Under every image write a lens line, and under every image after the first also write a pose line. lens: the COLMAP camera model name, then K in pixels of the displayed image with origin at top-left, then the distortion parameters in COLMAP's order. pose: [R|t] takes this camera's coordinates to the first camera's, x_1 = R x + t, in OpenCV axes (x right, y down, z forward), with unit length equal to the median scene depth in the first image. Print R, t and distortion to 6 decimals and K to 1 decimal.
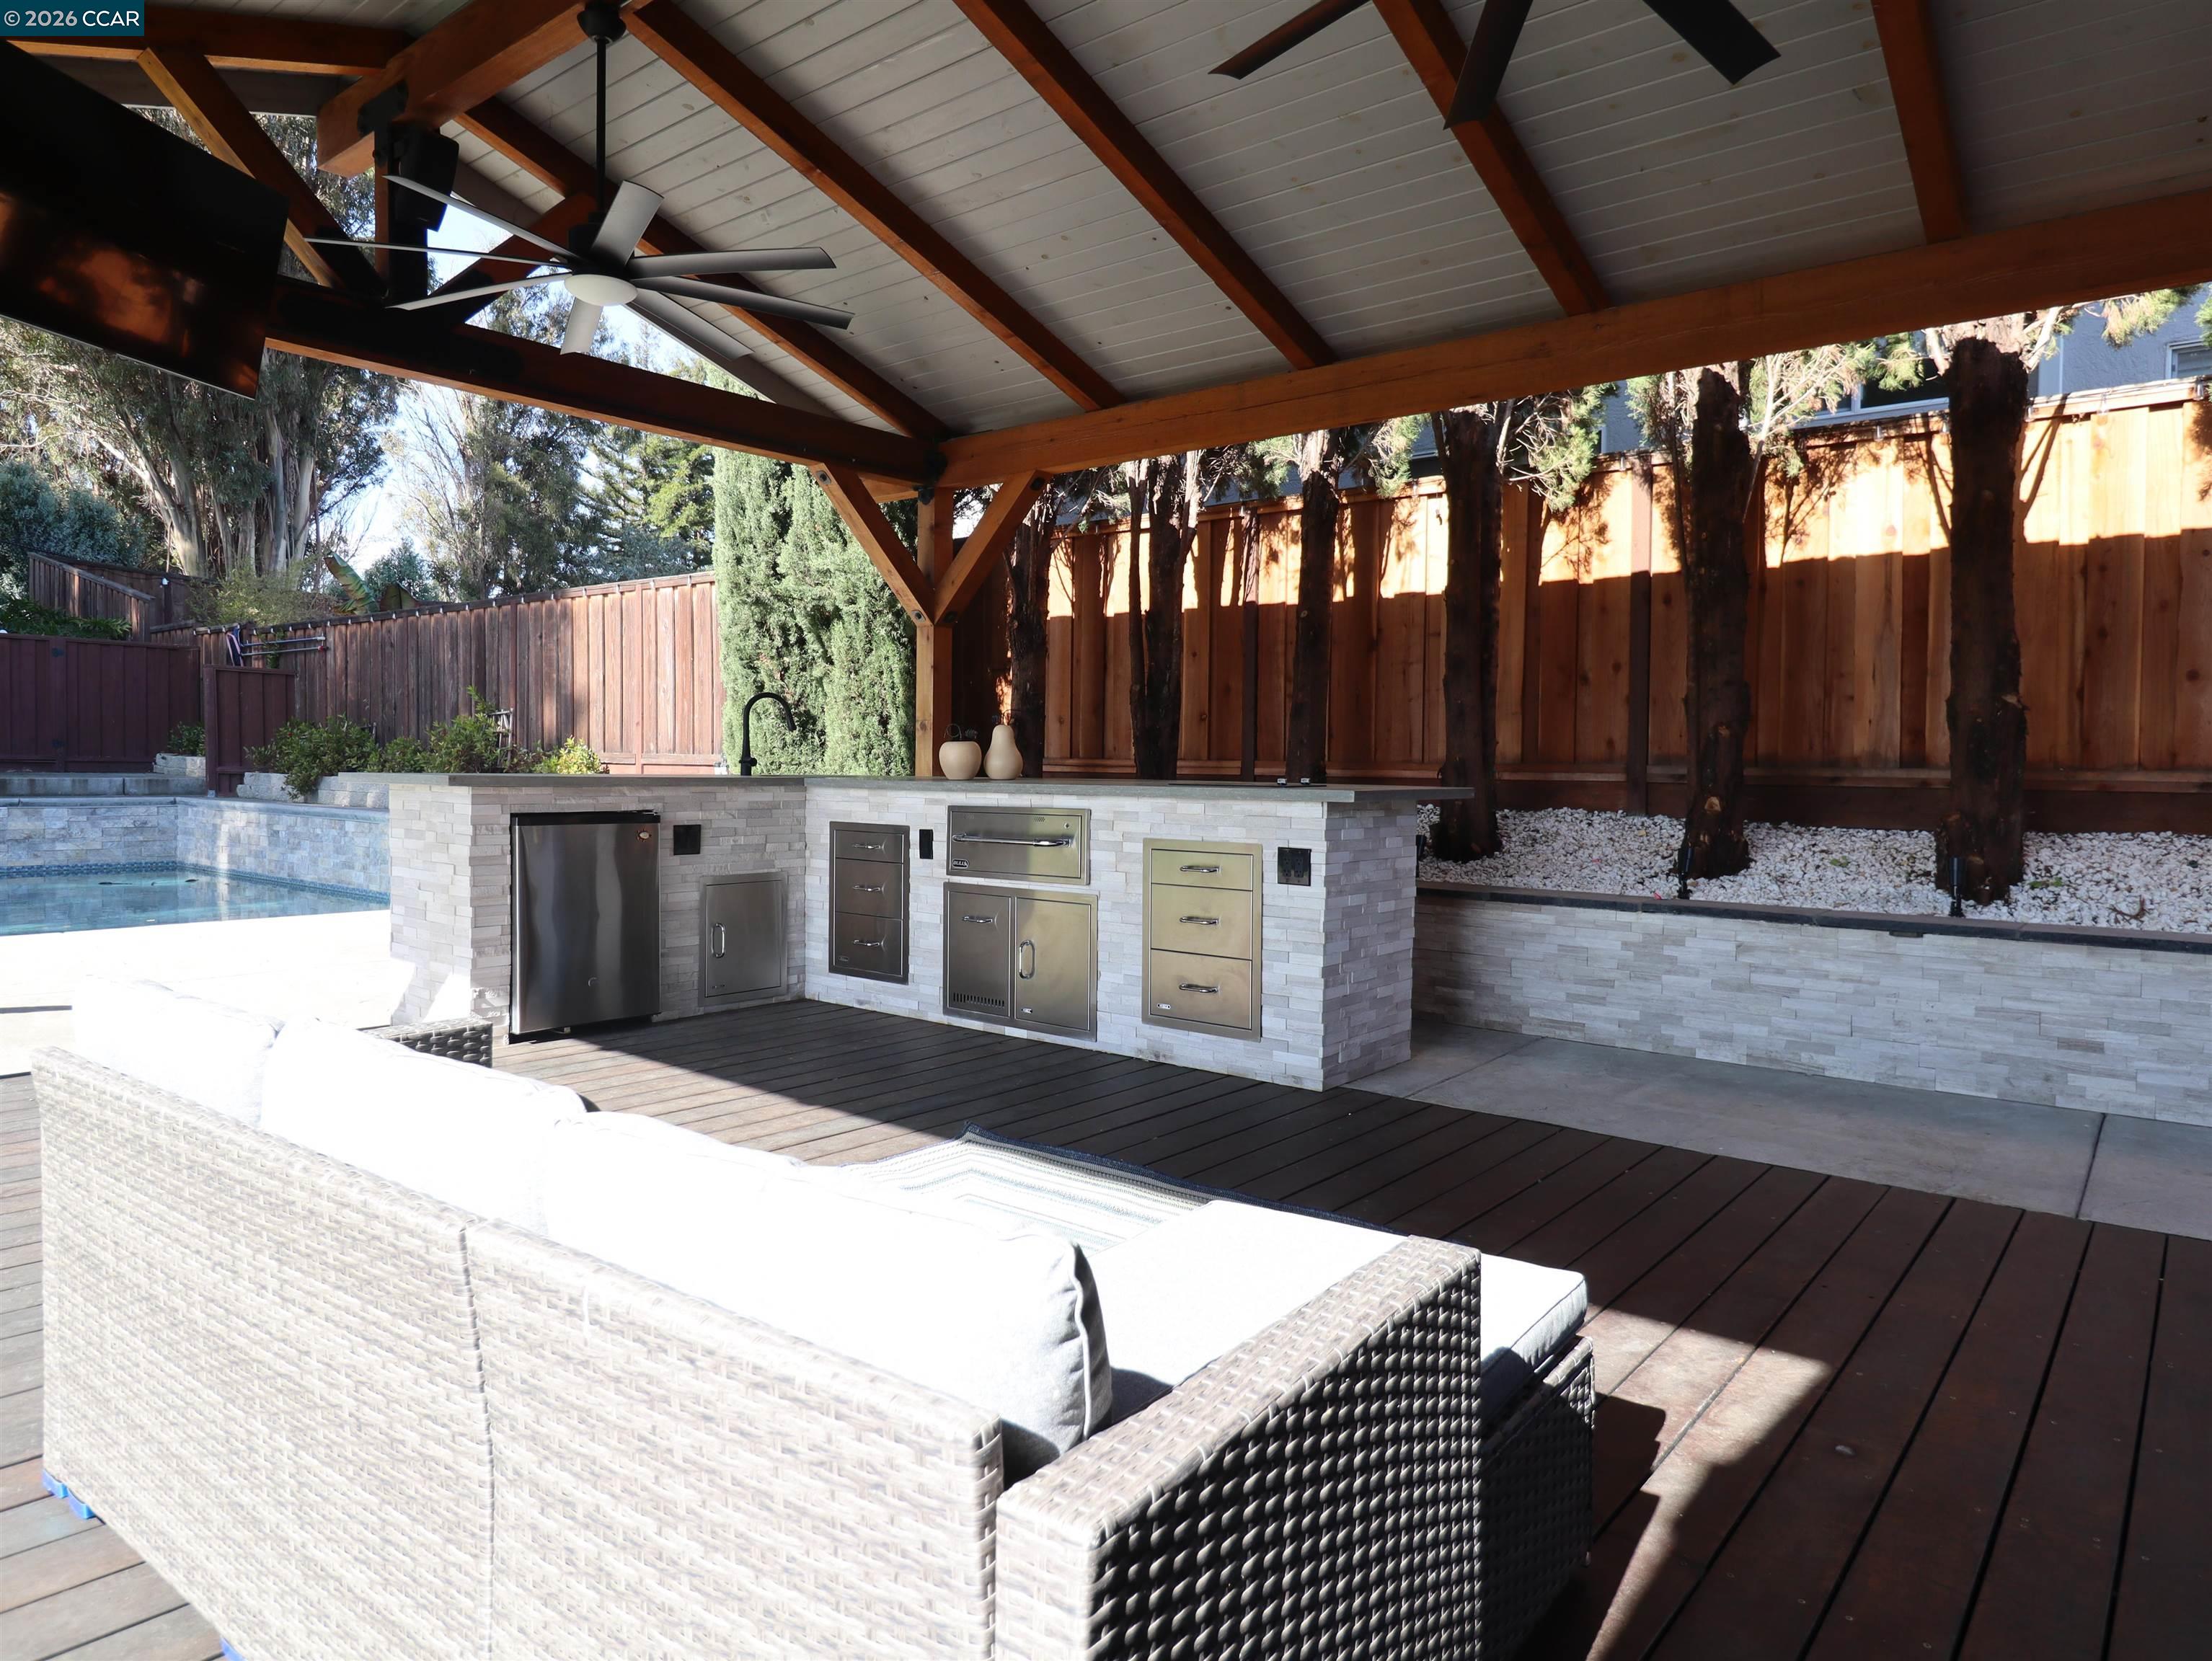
lens RADIAL K [[1366.0, 0, 1134.6], [0, 1366.0, 802.5], [0, 0, 1]] dist [0.012174, -0.016591]
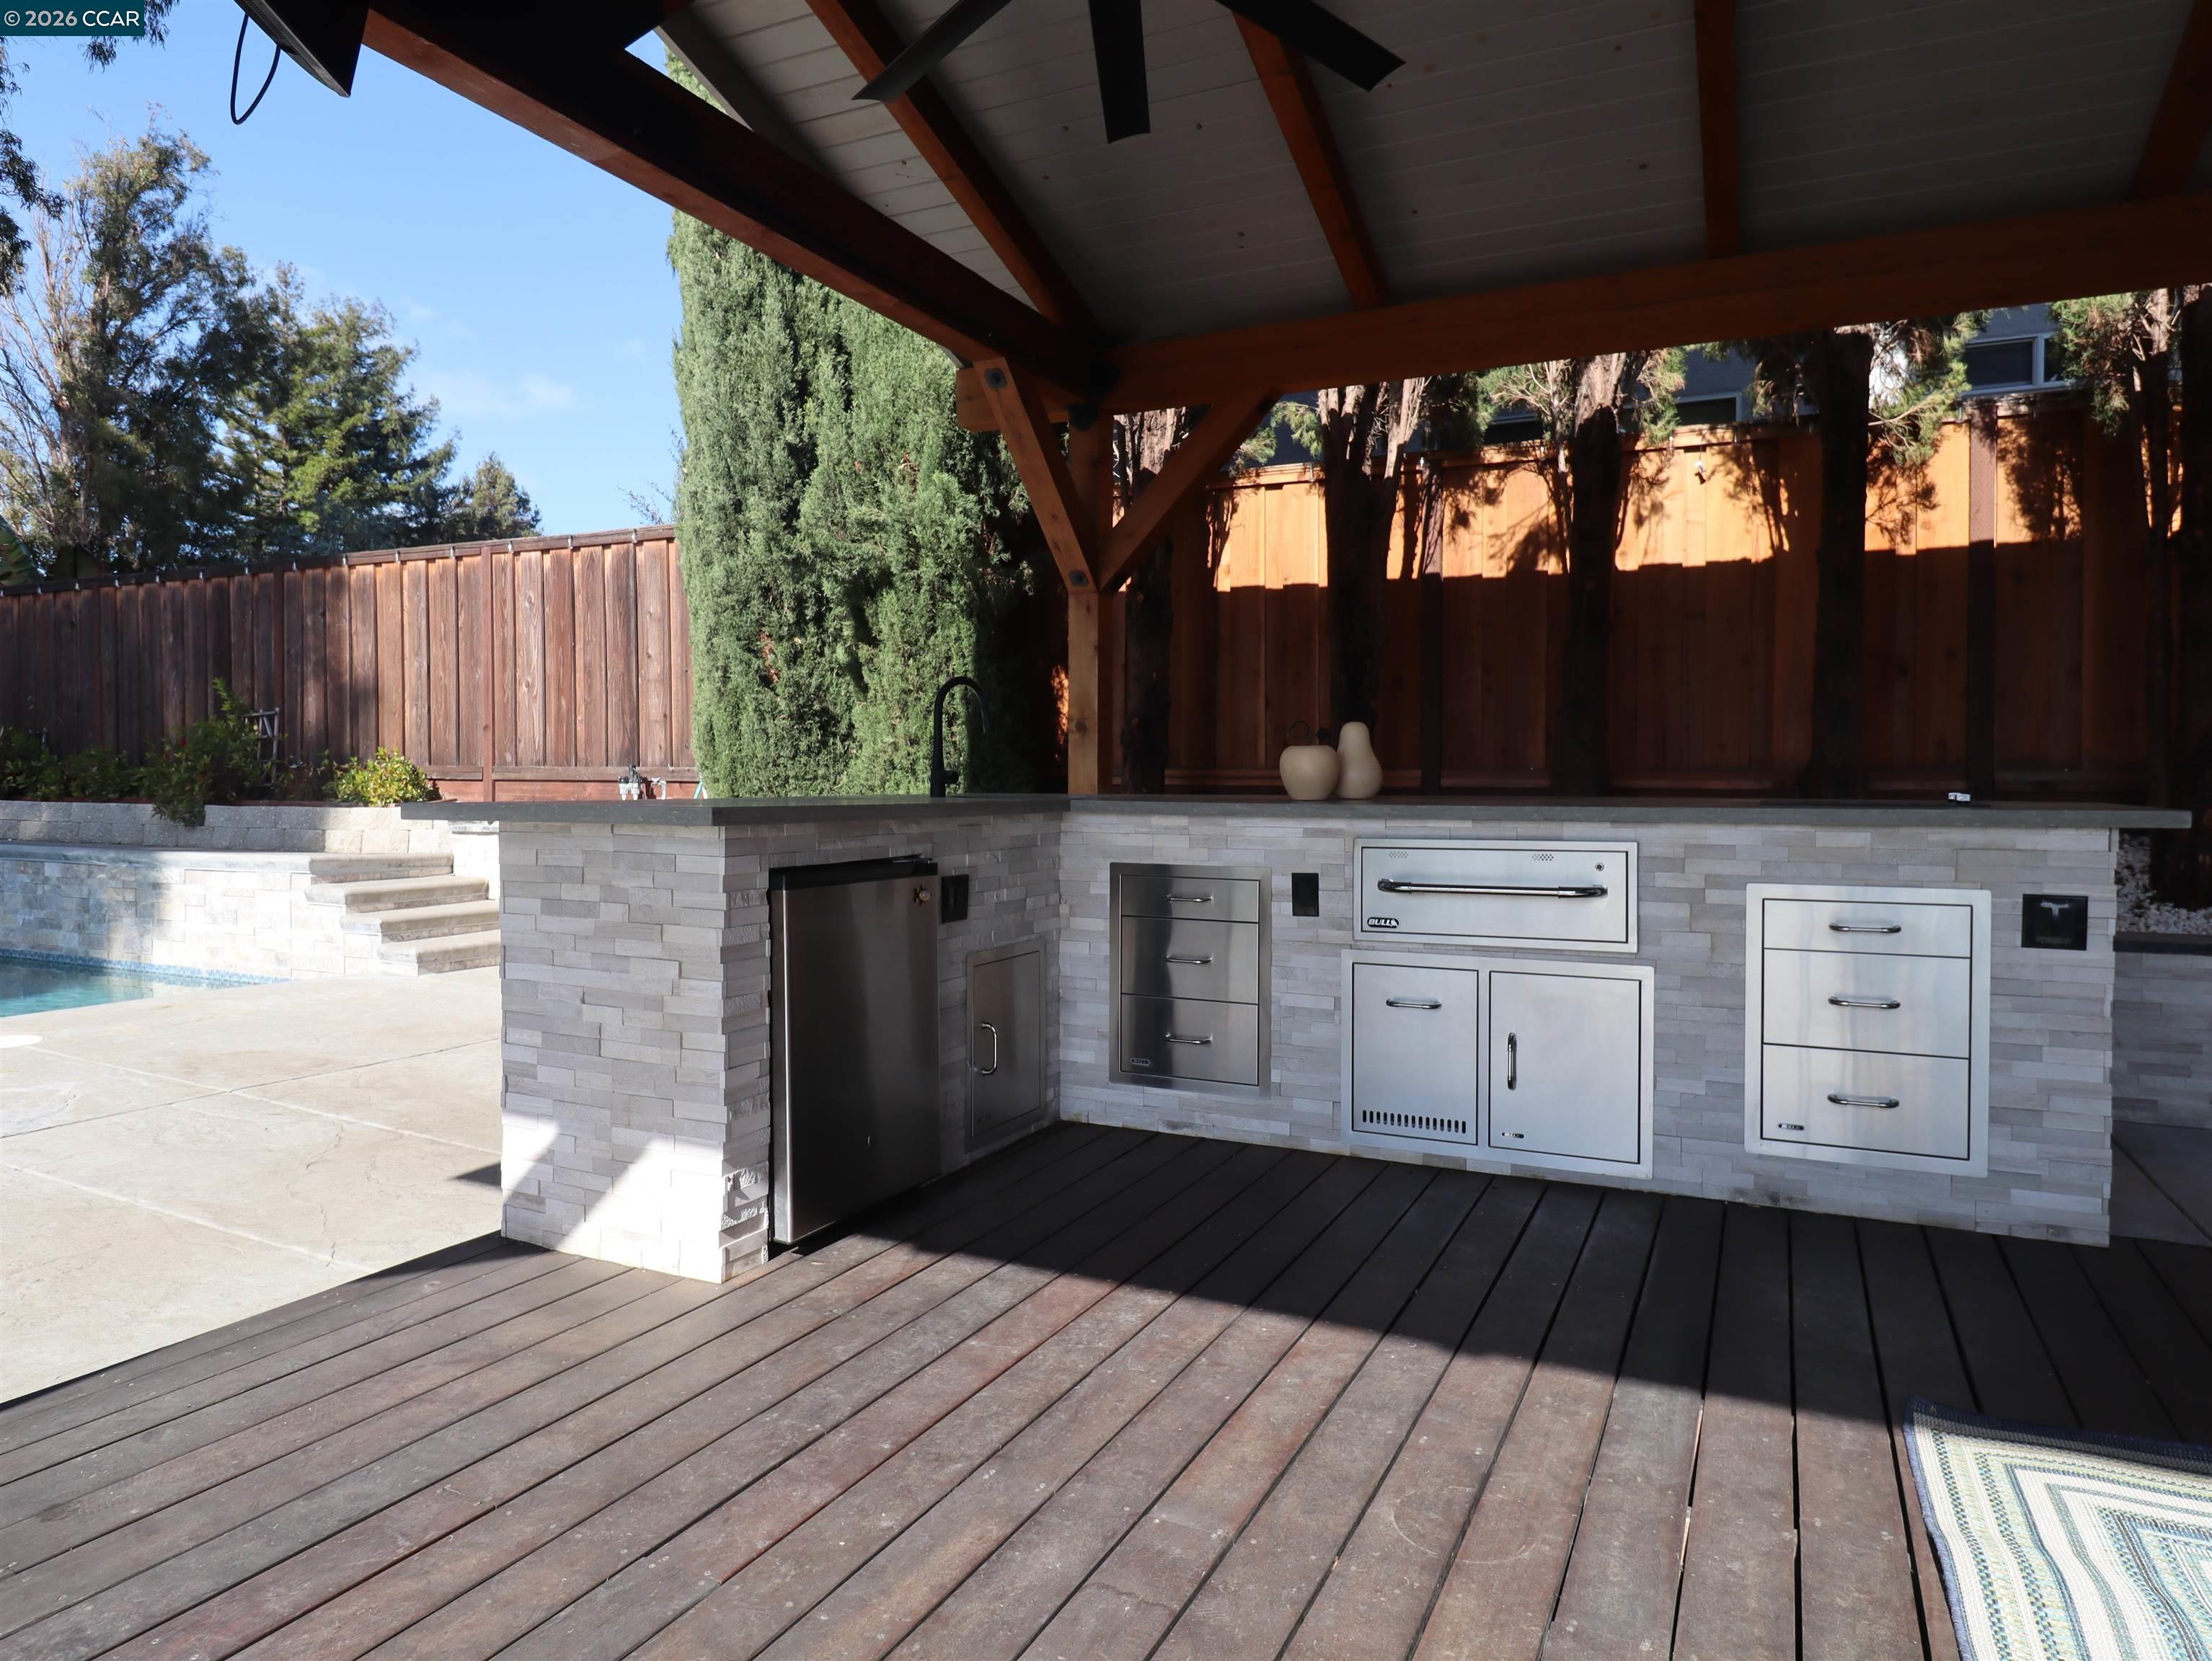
lens RADIAL K [[1362.3, 0, 1141.5], [0, 1362.3, 804.3], [0, 0, 1]] dist [0.012471, -0.016252]
pose [[0.972094, -0.014588, 0.234140, -0.333319], [0.015440, 0.999879, -0.001806, -0.012658], [-0.234085, 0.005371, 0.972201, 0.297324]]
